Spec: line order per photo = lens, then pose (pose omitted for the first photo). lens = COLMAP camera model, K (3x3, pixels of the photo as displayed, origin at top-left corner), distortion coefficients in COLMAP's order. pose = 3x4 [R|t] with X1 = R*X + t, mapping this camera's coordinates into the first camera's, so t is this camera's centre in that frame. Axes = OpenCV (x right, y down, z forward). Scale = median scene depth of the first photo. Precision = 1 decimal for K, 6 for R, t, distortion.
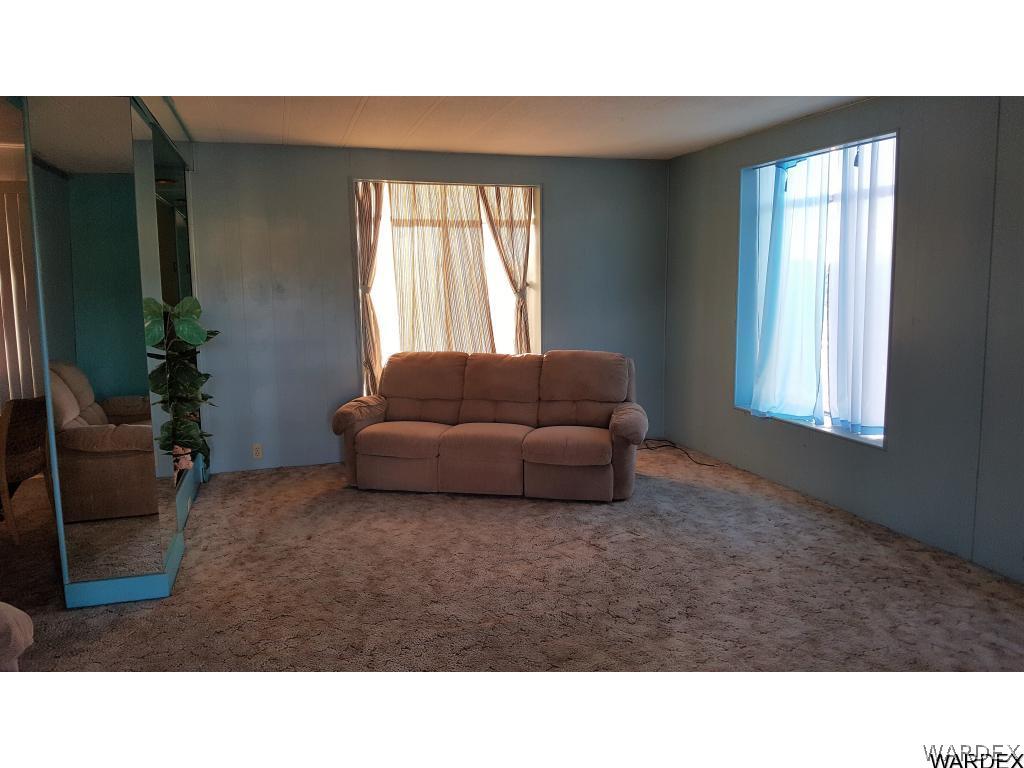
lens RADIAL K [[778.3, 0, 517.9], [0, 778.3, 381.8], [0, 0, 1]] dist [0.037128, -0.060641]
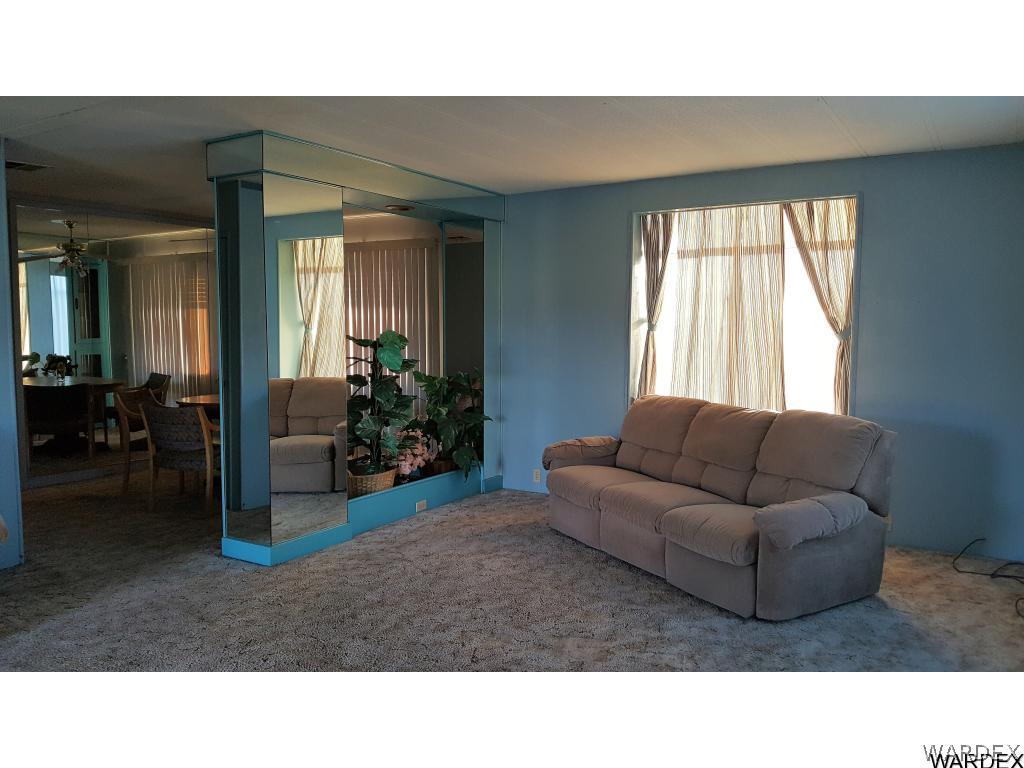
lens RADIAL K [[778.3, 0, 513.6], [0, 778.3, 382.8], [0, 0, 1]] dist [0.037128, -0.060641]
pose [[0.618082, 0.072701, -0.782744, 0.445356], [-0.099019, 0.994984, 0.014225, -0.046383], [0.779852, 0.068715, 0.622181, 0.281828]]
